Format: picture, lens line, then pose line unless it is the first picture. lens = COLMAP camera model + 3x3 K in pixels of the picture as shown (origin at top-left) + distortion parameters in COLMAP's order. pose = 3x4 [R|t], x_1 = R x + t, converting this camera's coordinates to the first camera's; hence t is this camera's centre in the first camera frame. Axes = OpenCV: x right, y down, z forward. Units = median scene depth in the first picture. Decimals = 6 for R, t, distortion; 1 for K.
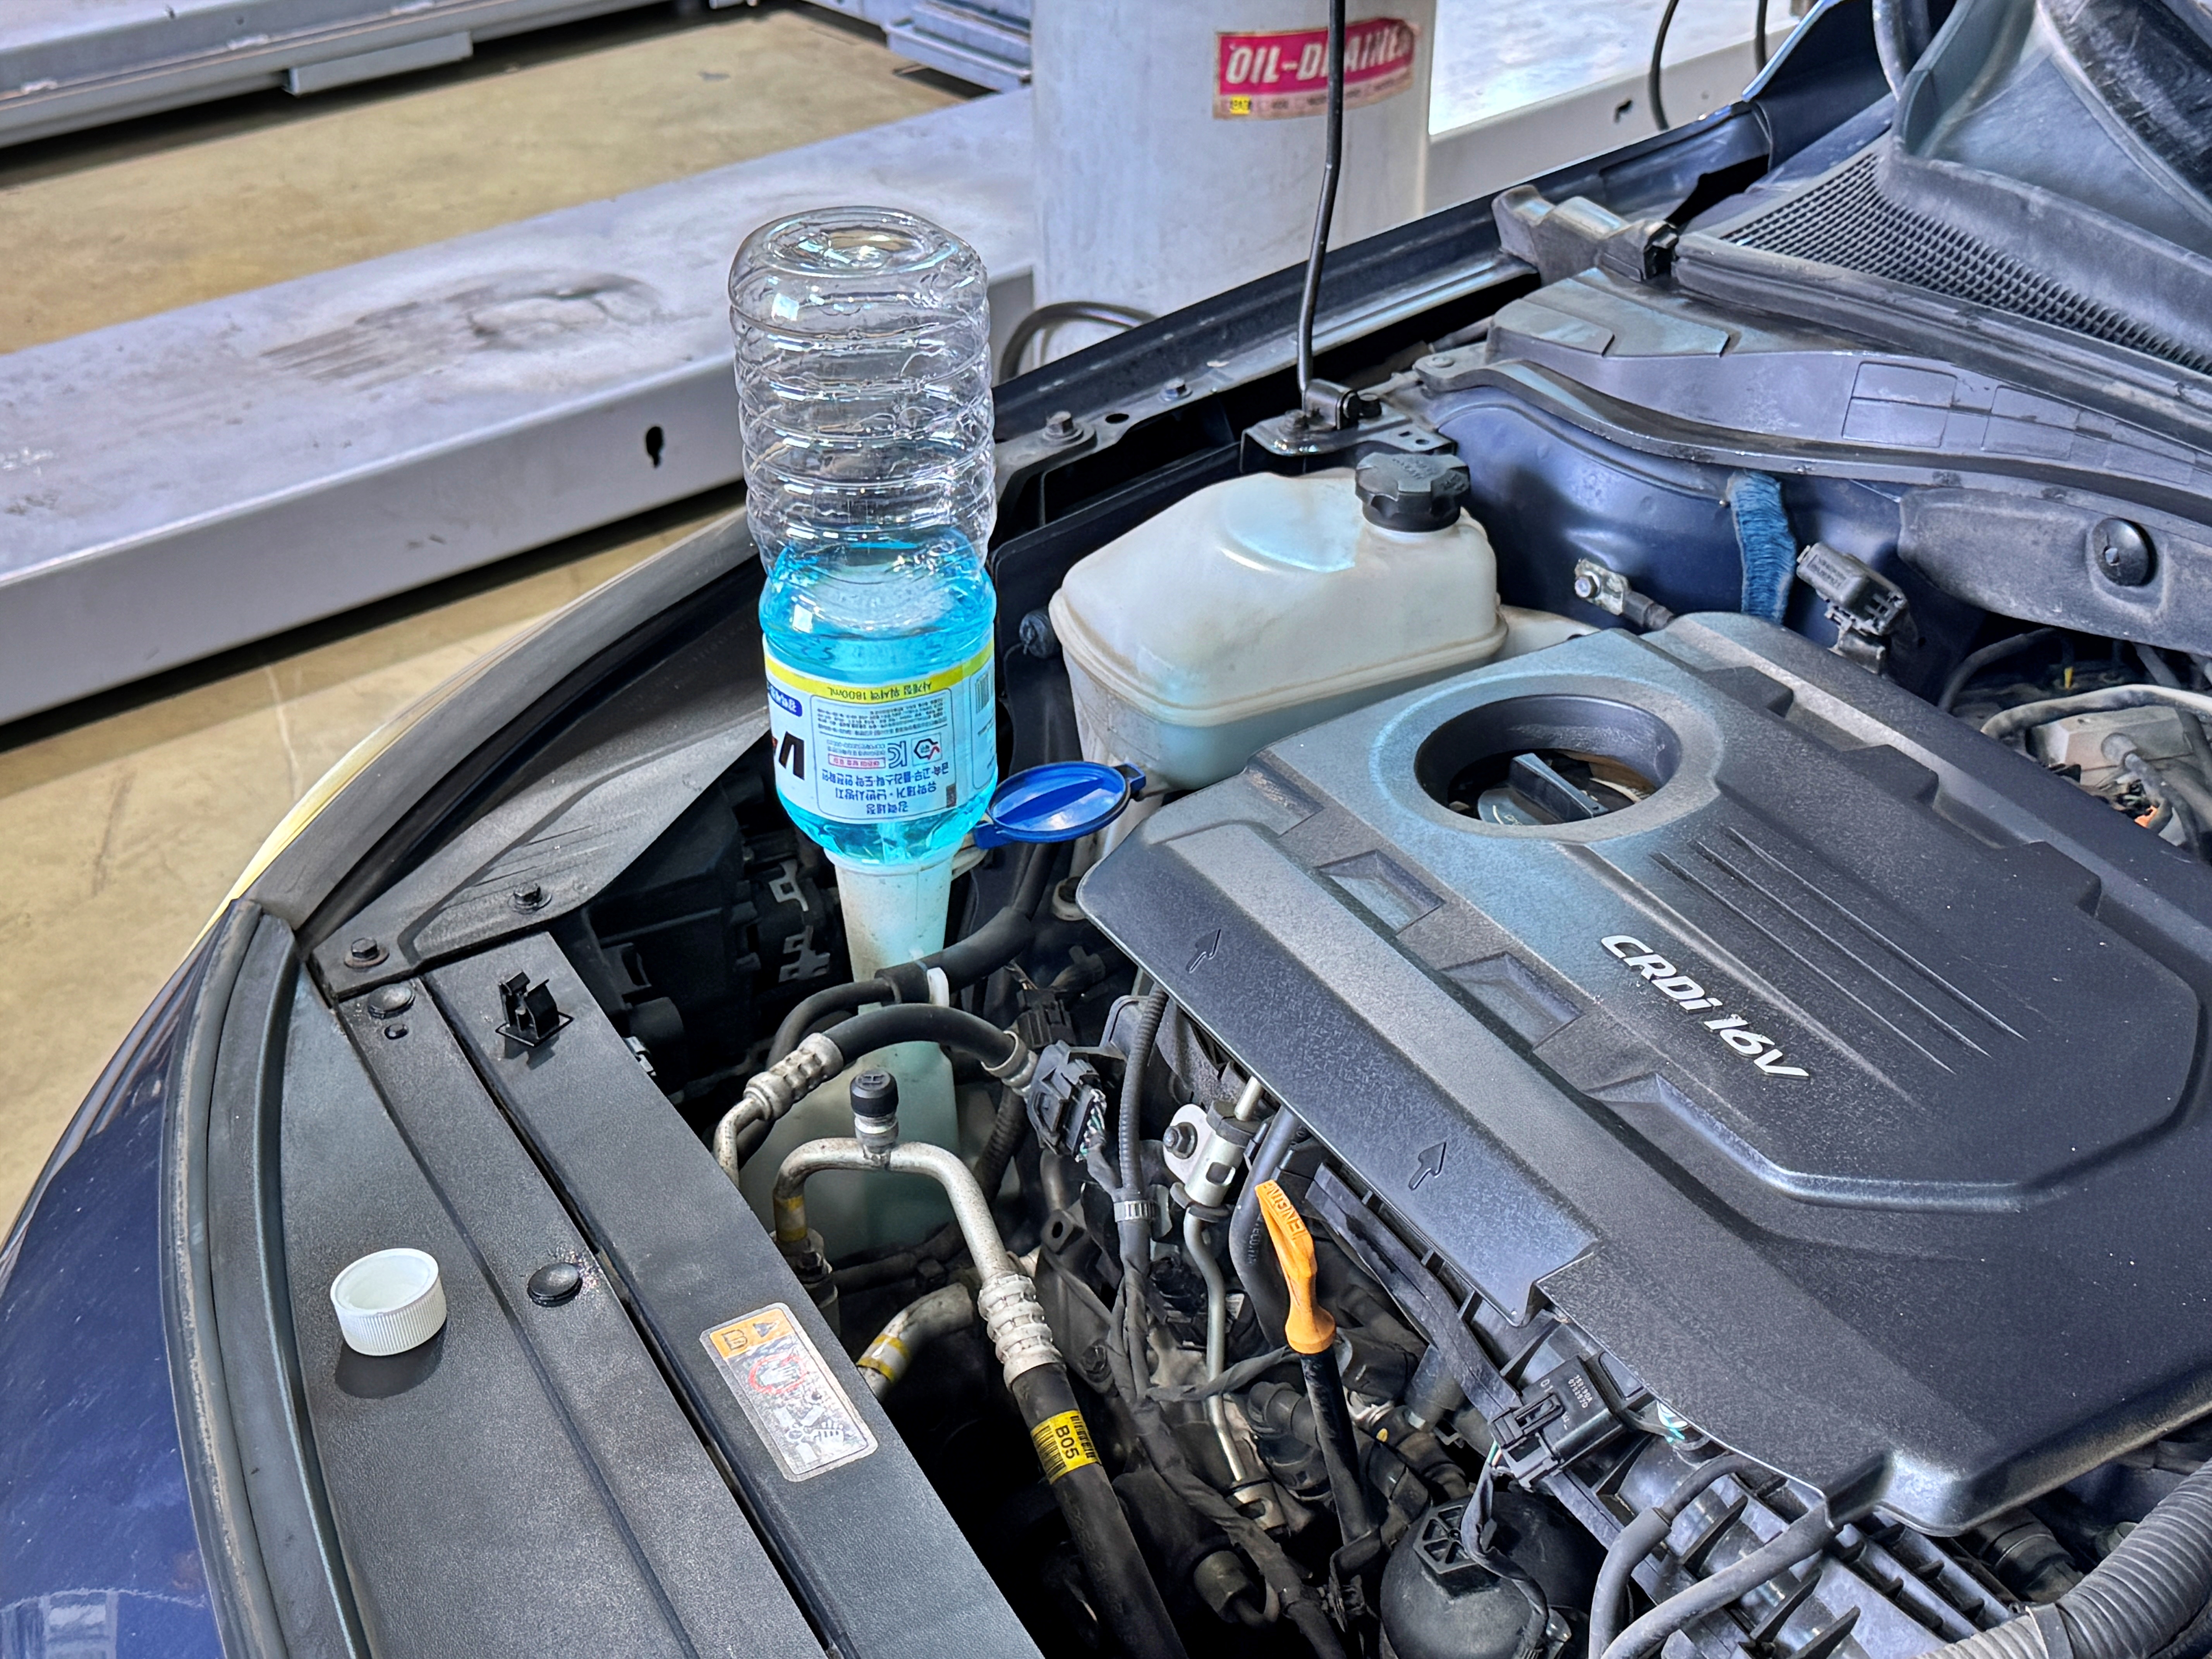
lens RADIAL K [[3047.5, 0, 1125.4], [0, 3047.5, 822.6], [0, 0, 1]] dist [0.101375, 0.000000]
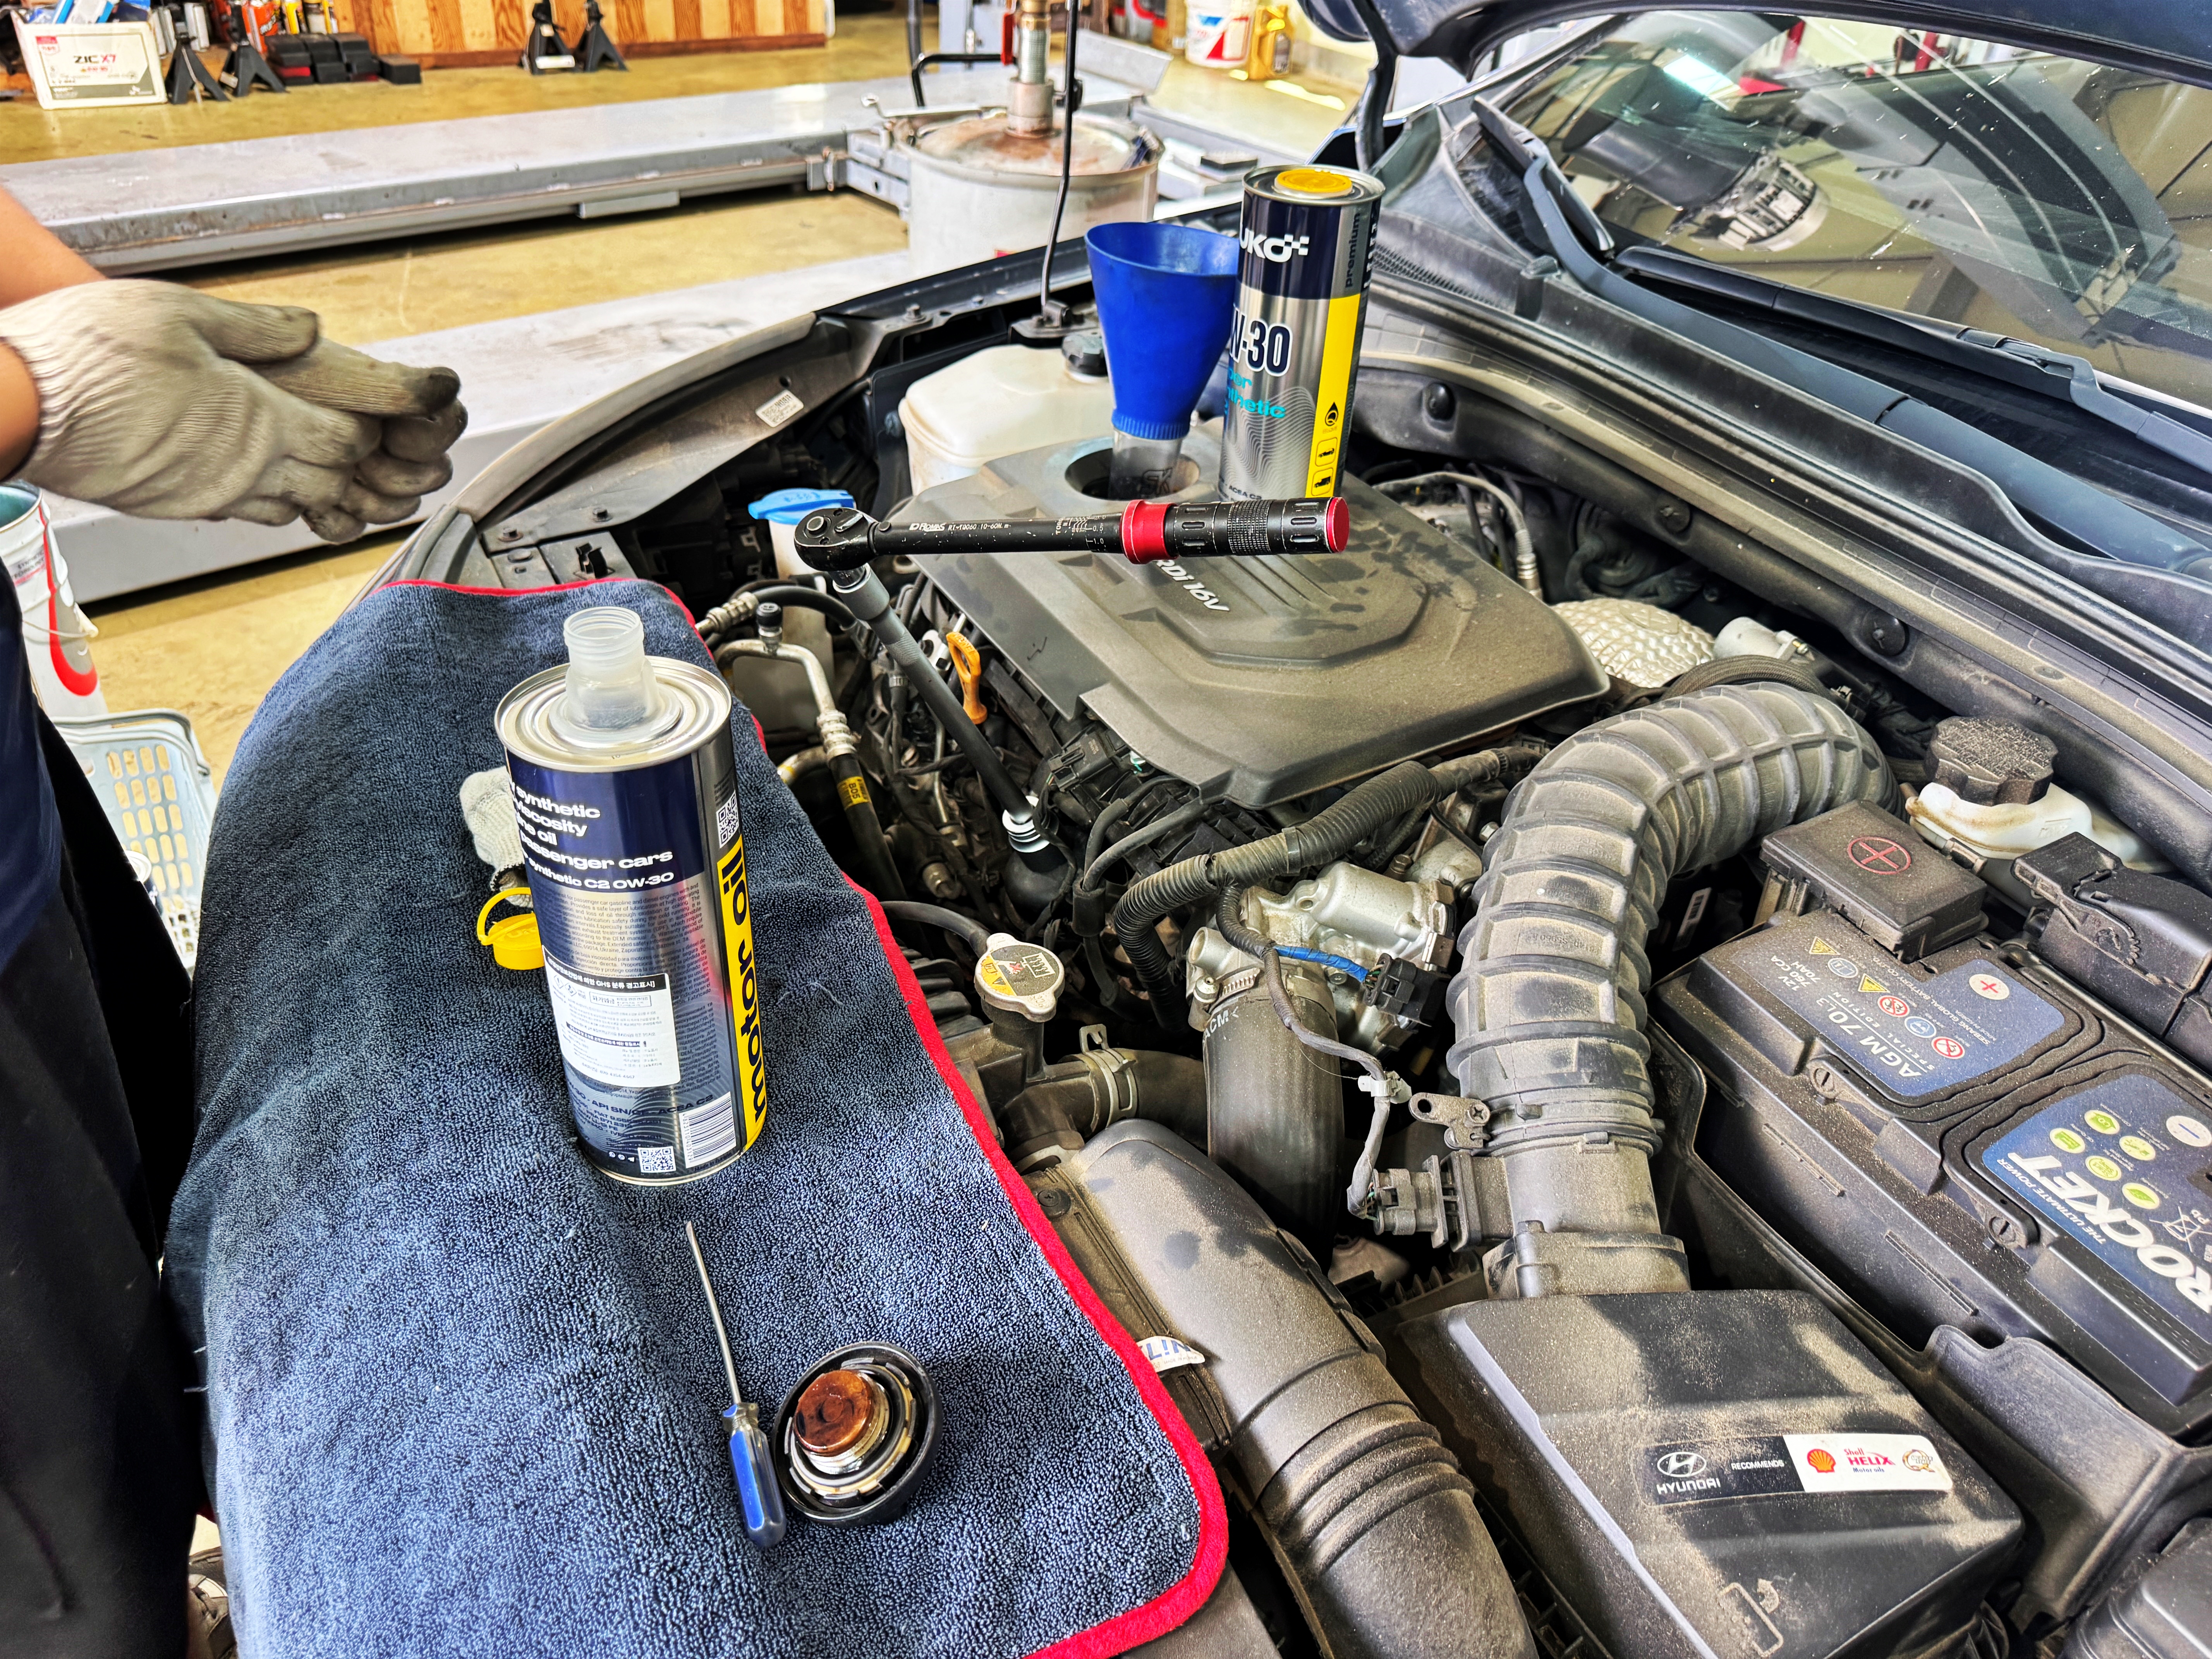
lens RADIAL K [[1546.5, 0, 1126.2], [0, 1546.5, 874.2], [0, 0, 1]] dist [0.049716, -0.063061]
pose [[0.995196, 0.067947, 0.070485, 0.065793], [-0.075483, 0.991012, 0.110441, 0.098728], [-0.062348, -0.115231, 0.991380, -0.001811]]
